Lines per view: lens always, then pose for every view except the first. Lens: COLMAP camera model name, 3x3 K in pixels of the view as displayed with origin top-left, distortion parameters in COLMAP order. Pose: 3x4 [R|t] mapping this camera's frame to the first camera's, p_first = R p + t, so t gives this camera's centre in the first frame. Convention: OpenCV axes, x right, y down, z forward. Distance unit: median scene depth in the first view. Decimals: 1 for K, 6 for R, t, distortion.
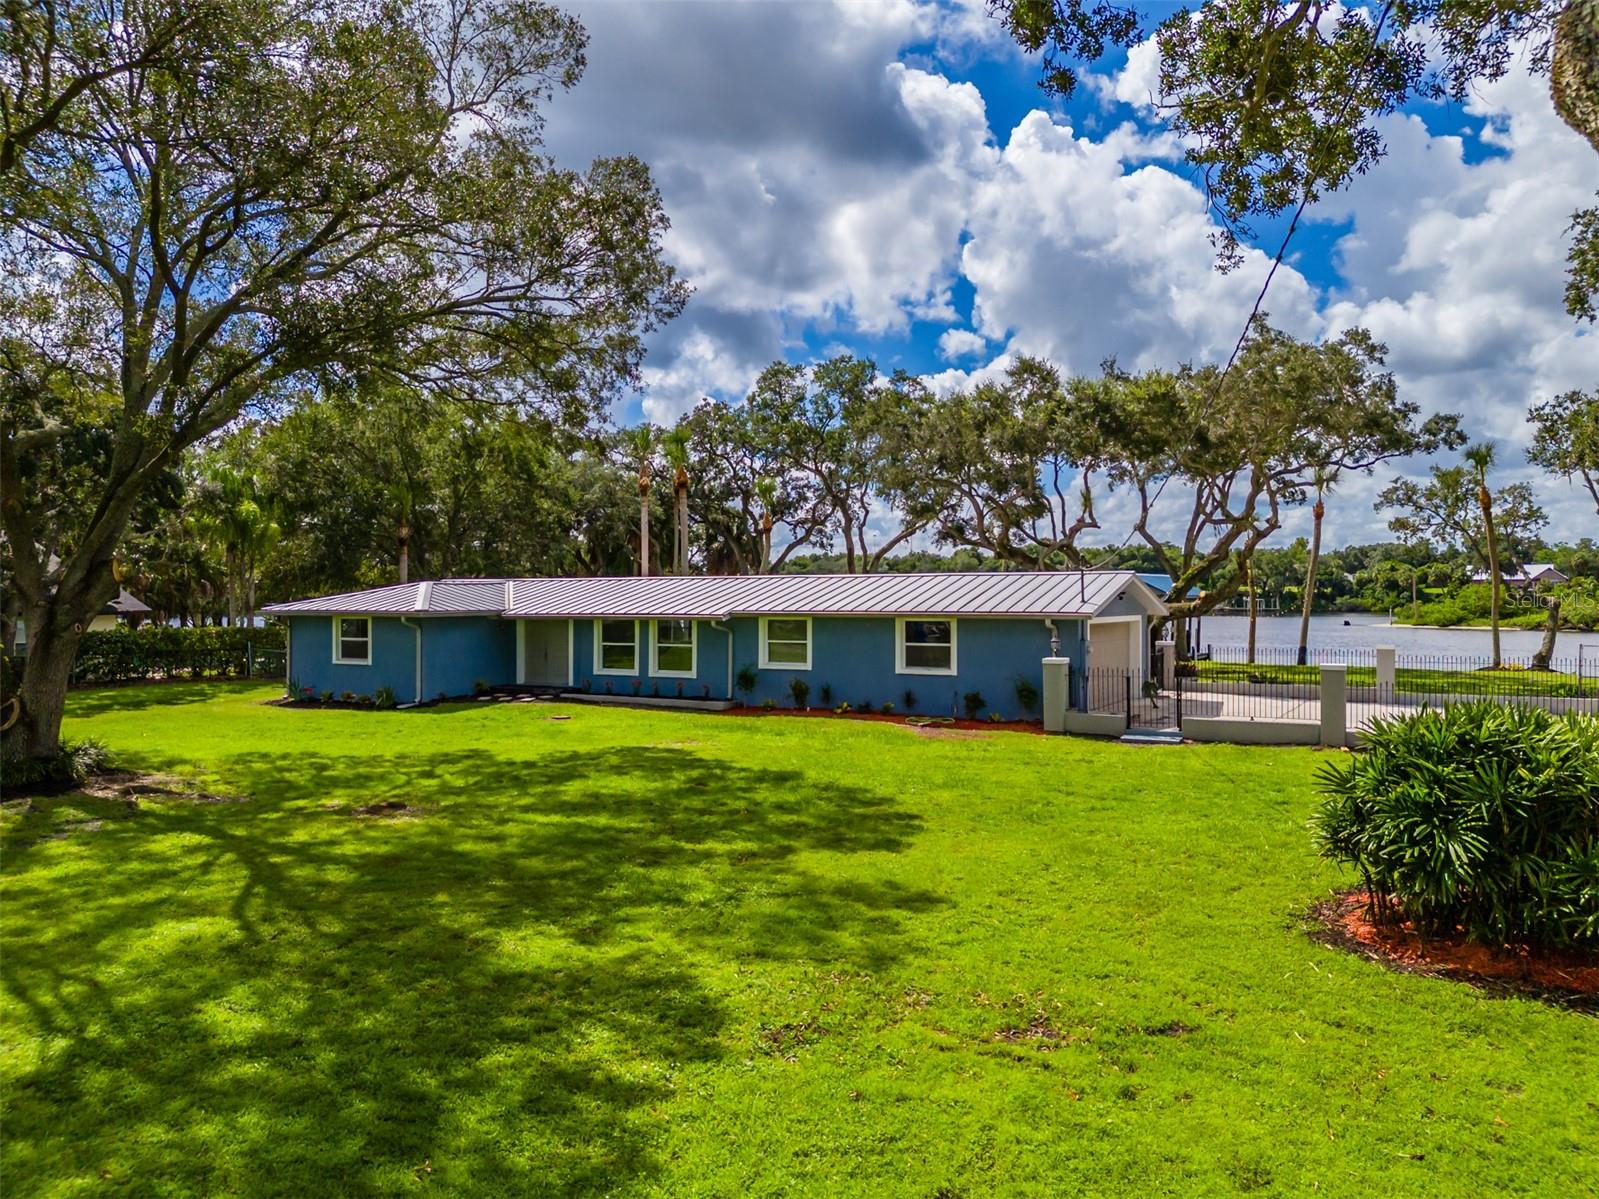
lens RADIAL K [[1165.2, 0, 803.8], [0, 1165.2, 598.5], [0, 0, 1]] dist [0.070366, -0.071890]
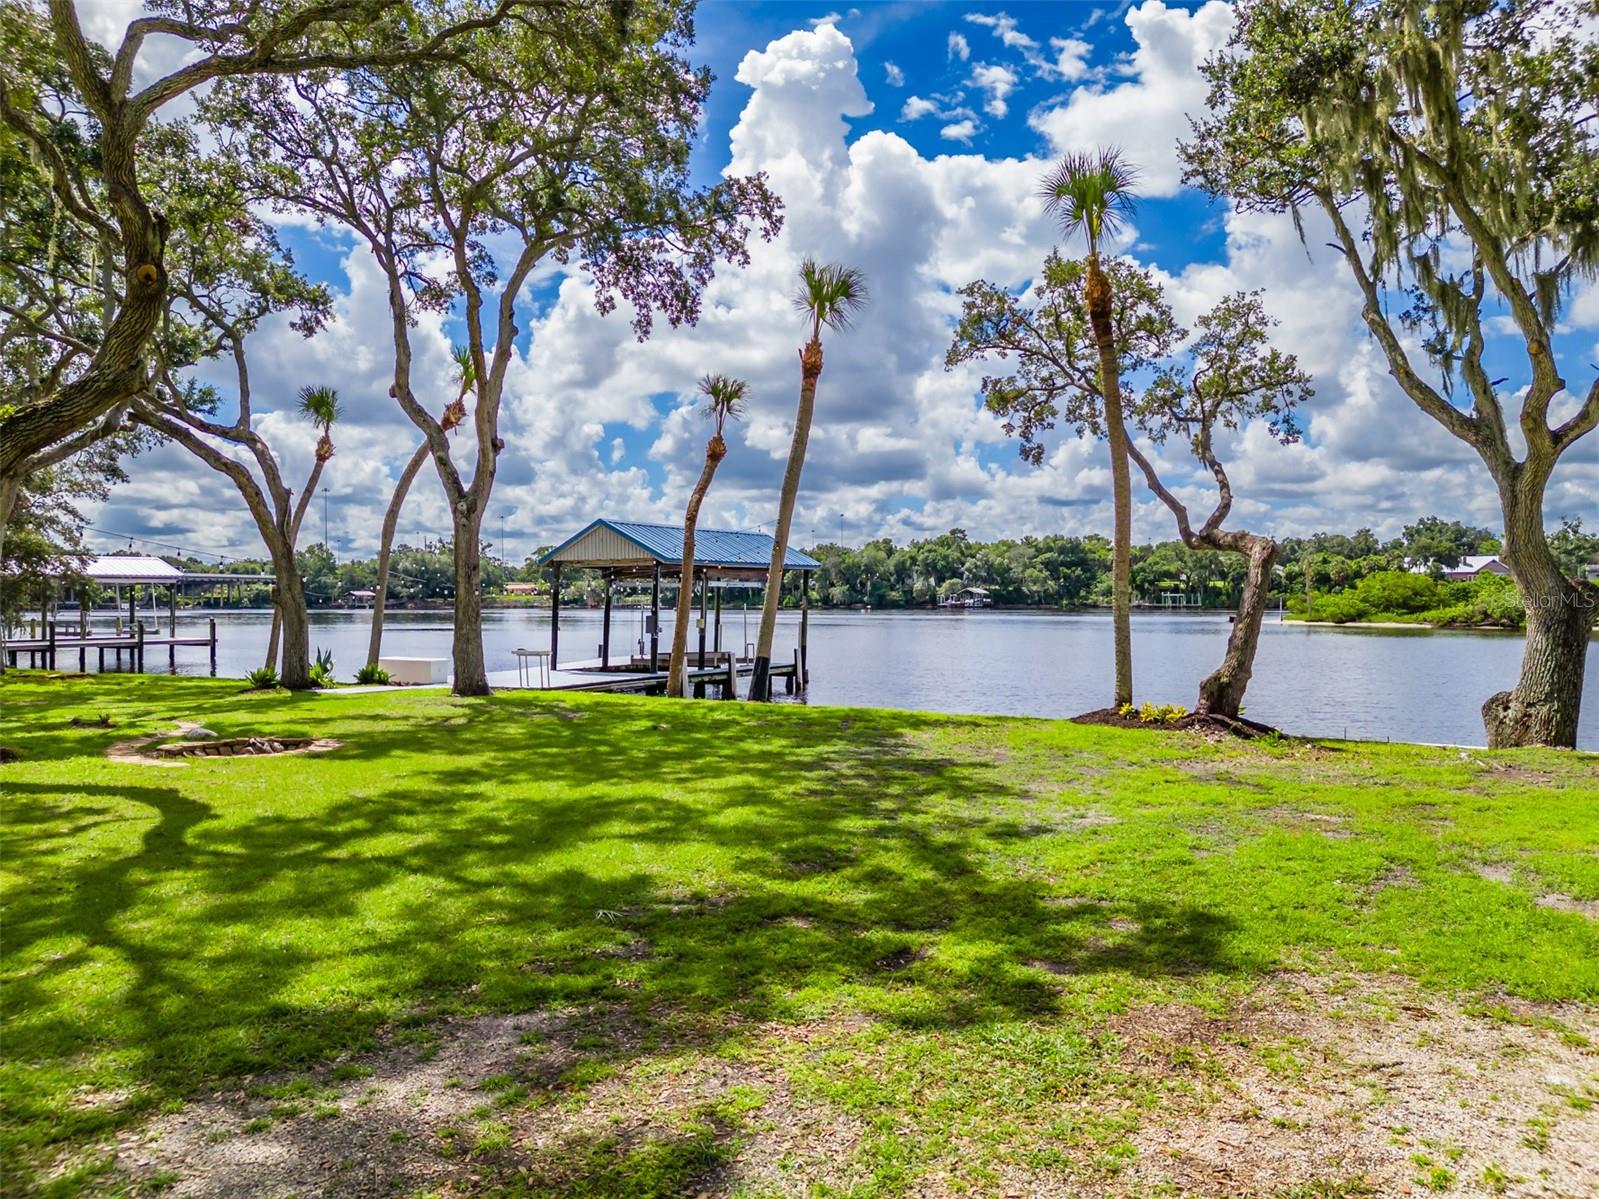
lens RADIAL K [[1165.2, 0, 796.1], [0, 1165.2, 594.3], [0, 0, 1]] dist [0.070366, -0.071890]
pose [[0.999860, 0.000906, 0.016685, 0.777511], [-0.000861, 0.999996, -0.002734, 0.032315], [-0.016687, 0.002719, 0.999857, 1.005537]]
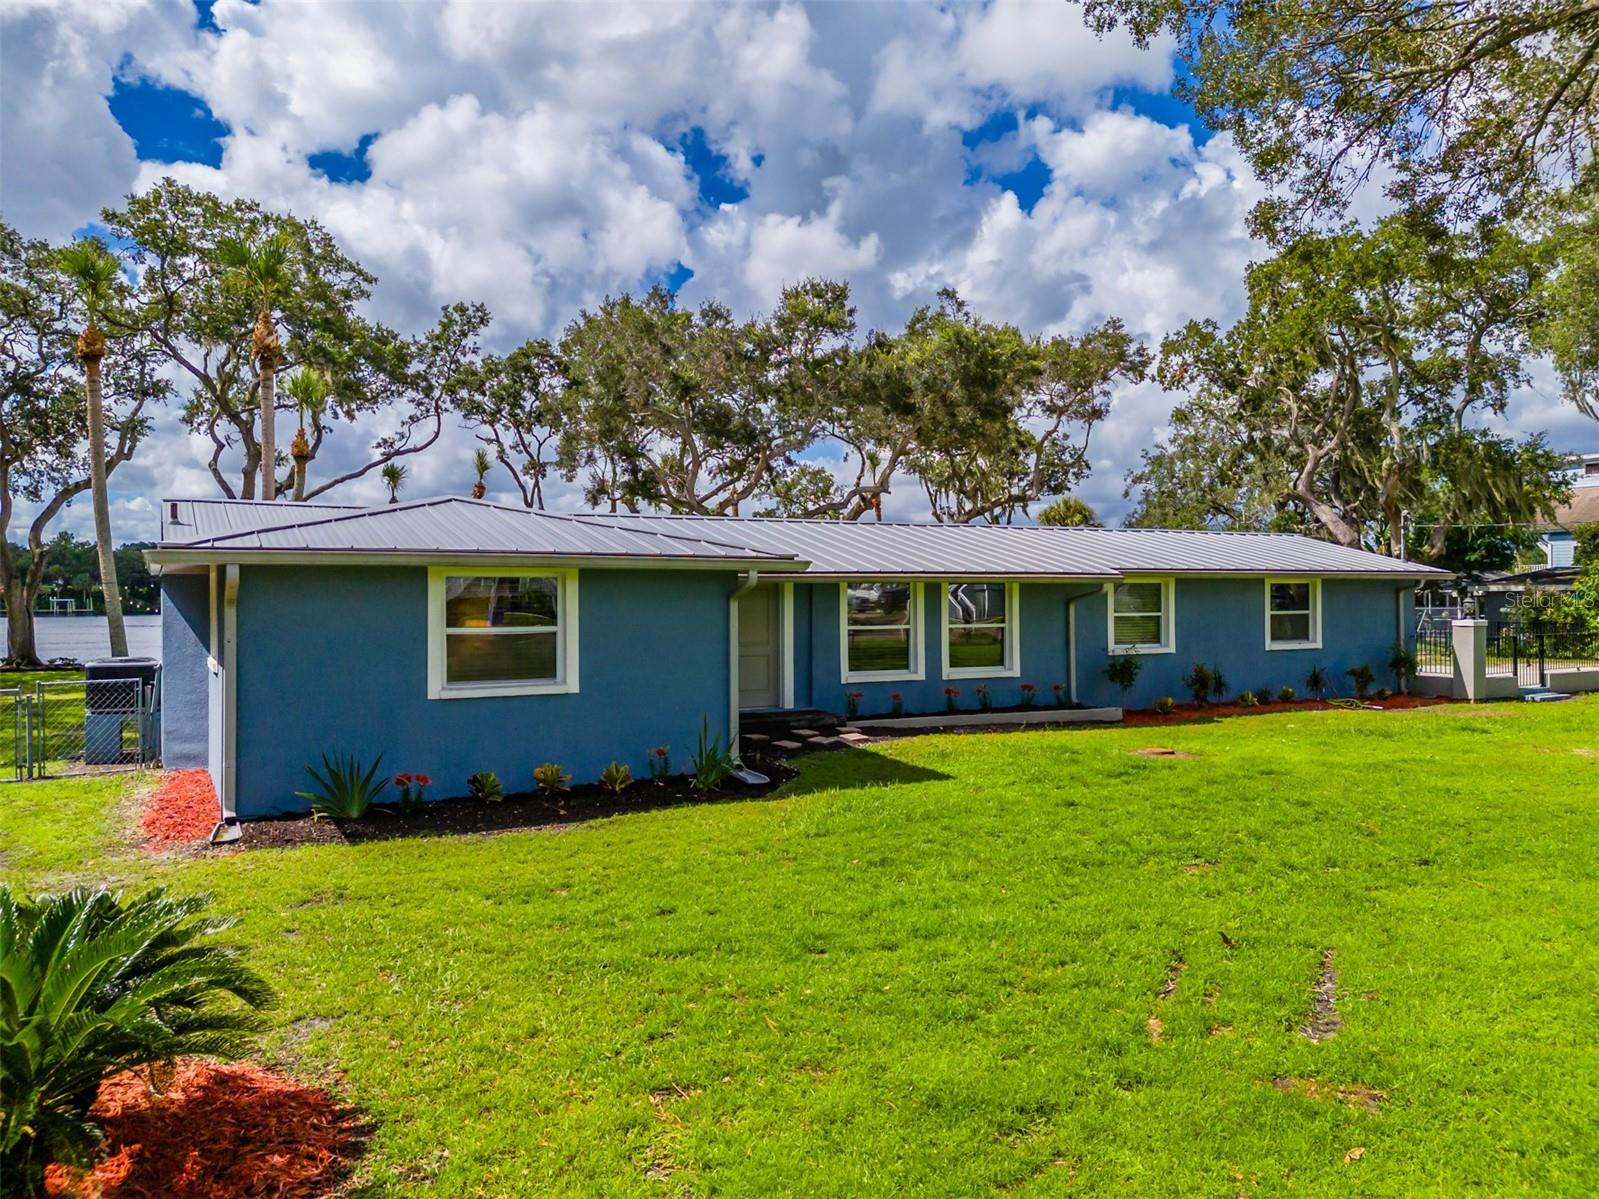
lens RADIAL K [[1165.2, 0, 801.3], [0, 1165.2, 602.0], [0, 0, 1]] dist [0.070366, -0.071890]
pose [[0.529503, -0.001033, 0.848307, -0.694435], [0.001198, 0.999999, 0.000469, 0.028069], [-0.848307, 0.000768, 0.529504, 0.772316]]
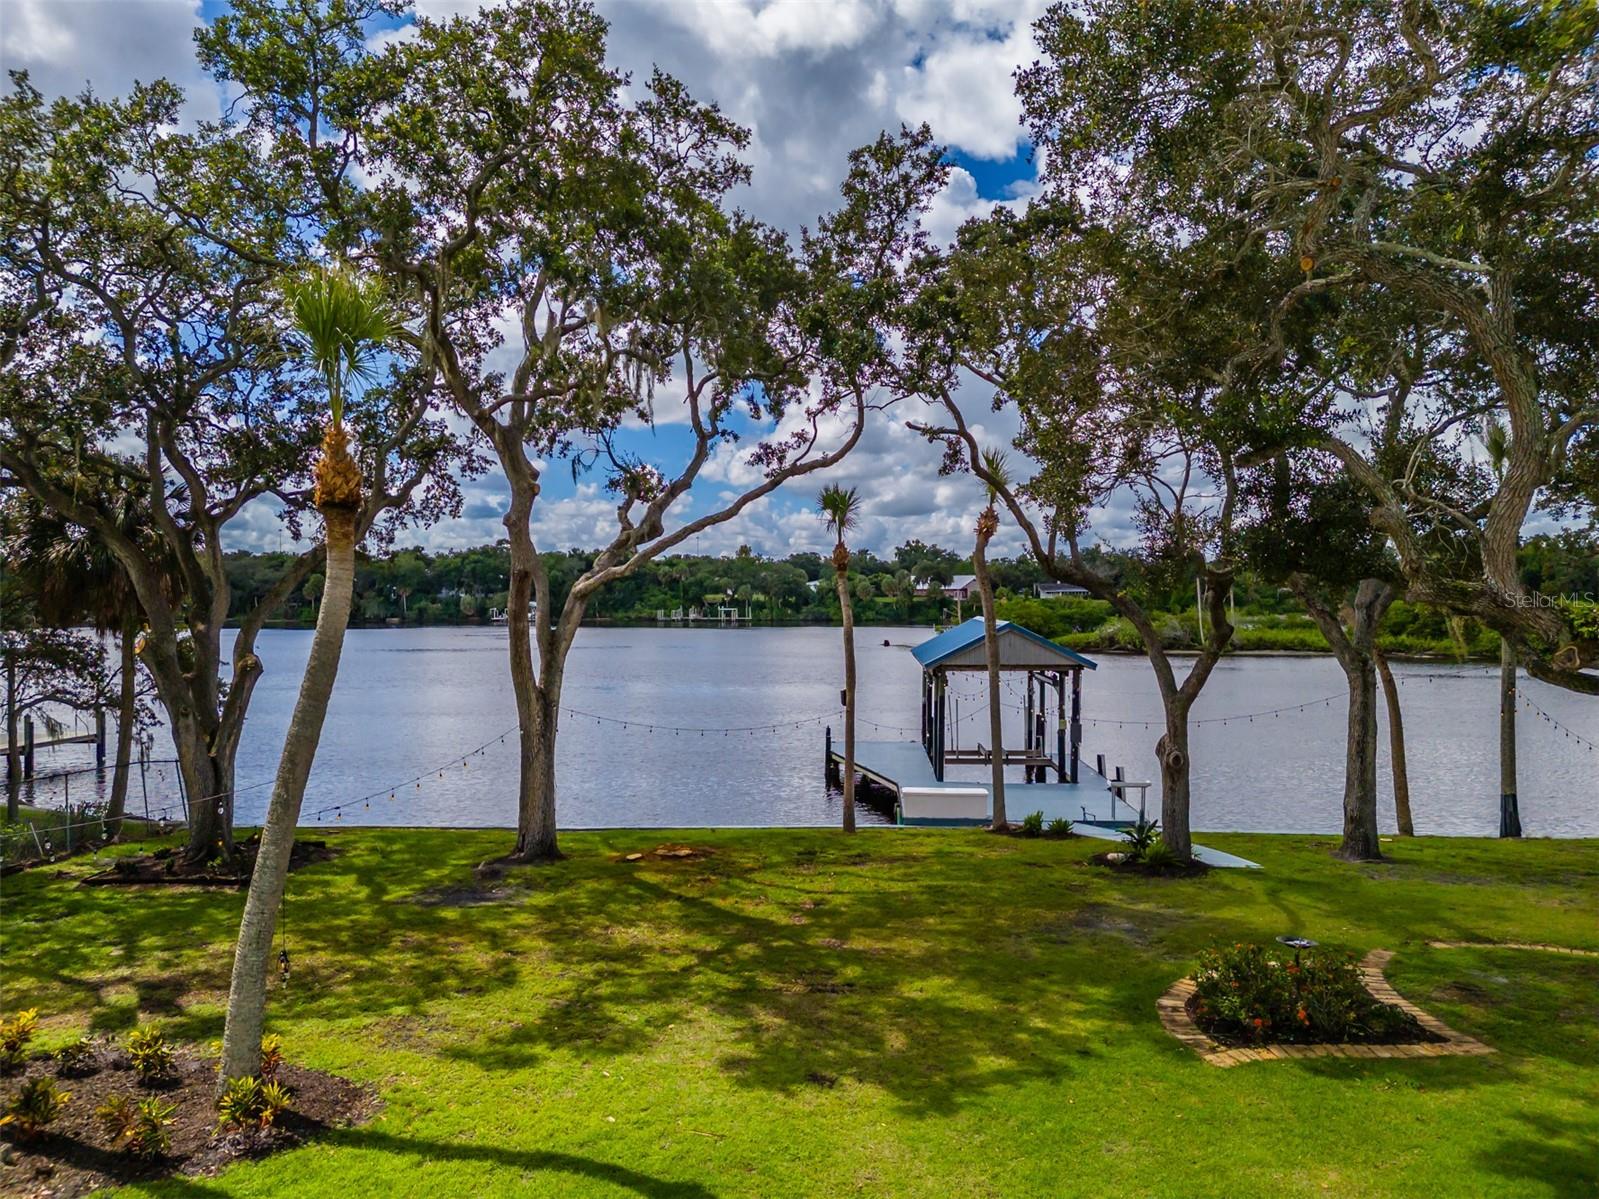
lens RADIAL K [[1165.2, 0, 803.3], [0, 1165.2, 598.7], [0, 0, 1]] dist [0.070366, -0.071890]
pose [[0.883837, 0.000864, 0.467794, -0.099085], [-0.000546, 1.000000, -0.000815, -0.068528], [-0.467795, 0.000465, 0.883837, 1.274330]]
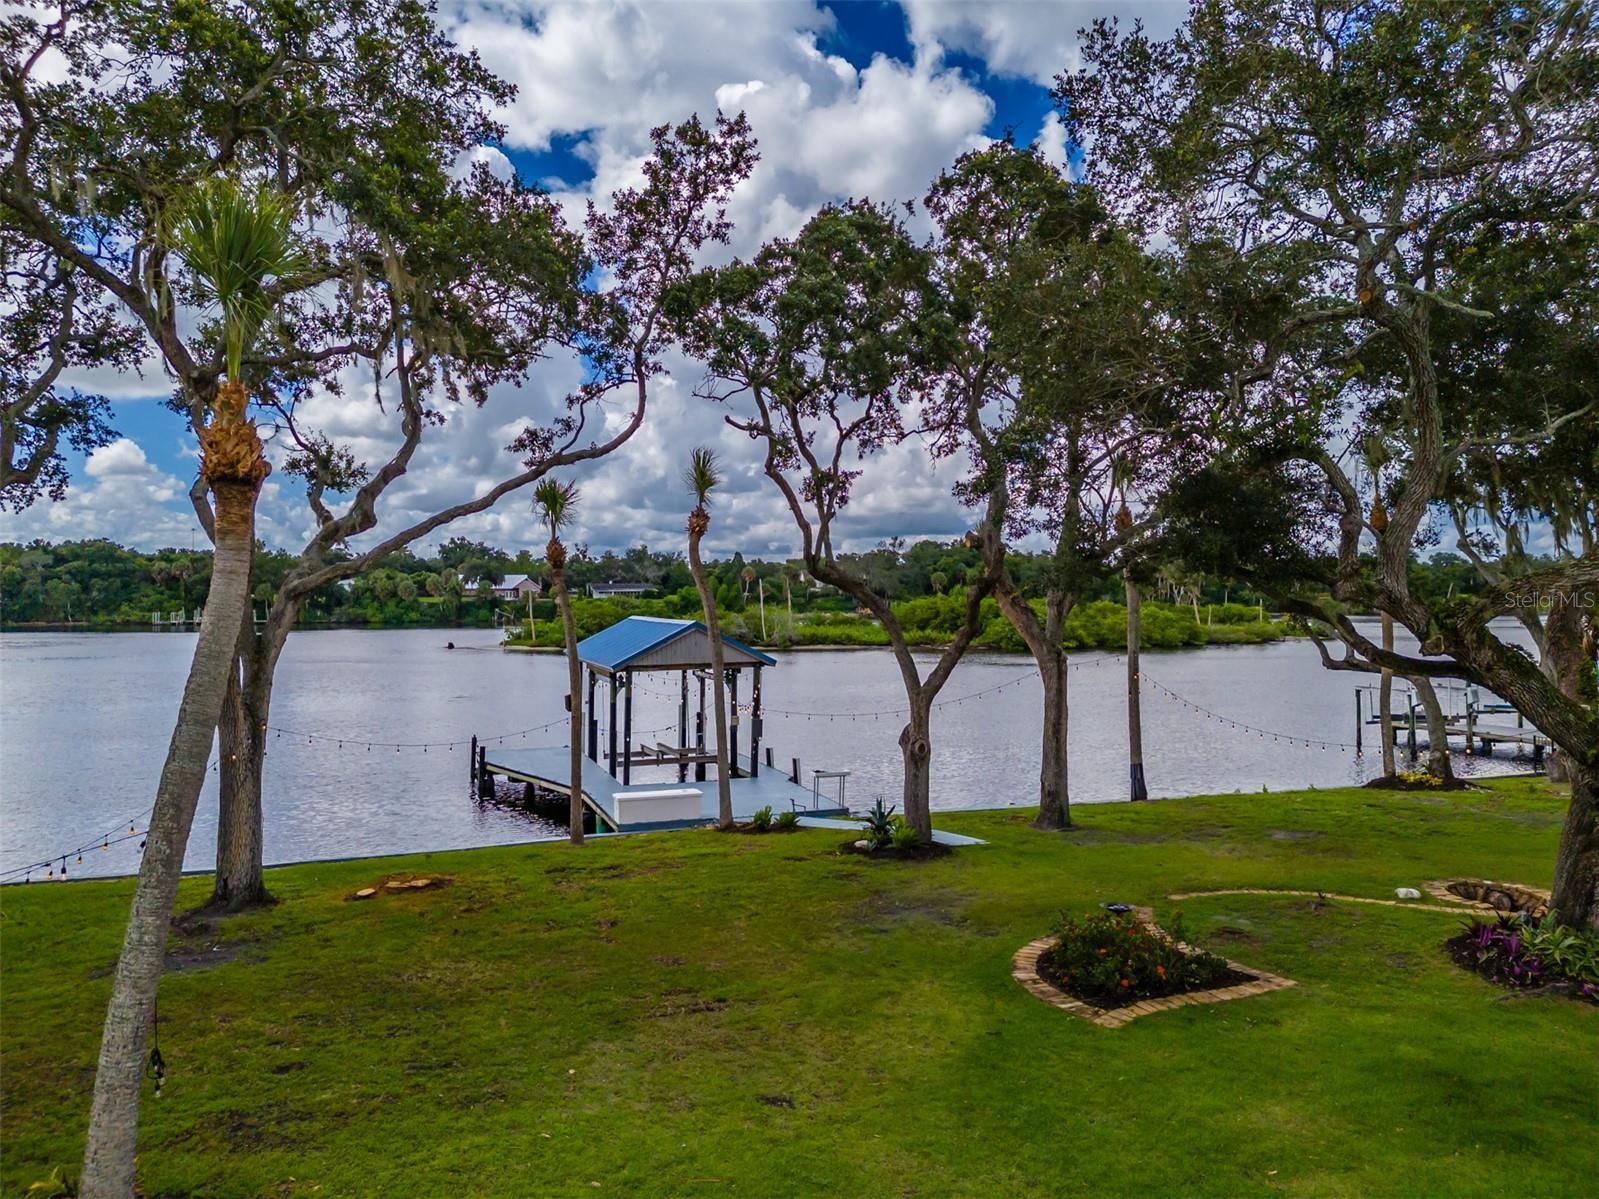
lens RADIAL K [[1165.2, 0, 797.8], [0, 1165.2, 596.2], [0, 0, 1]] dist [0.070366, -0.071890]
pose [[0.640928, 0.000728, 0.767601, -0.196190], [0.001791, 0.999995, -0.002443, -0.067986], [-0.767599, 0.002941, 0.640924, 1.376705]]
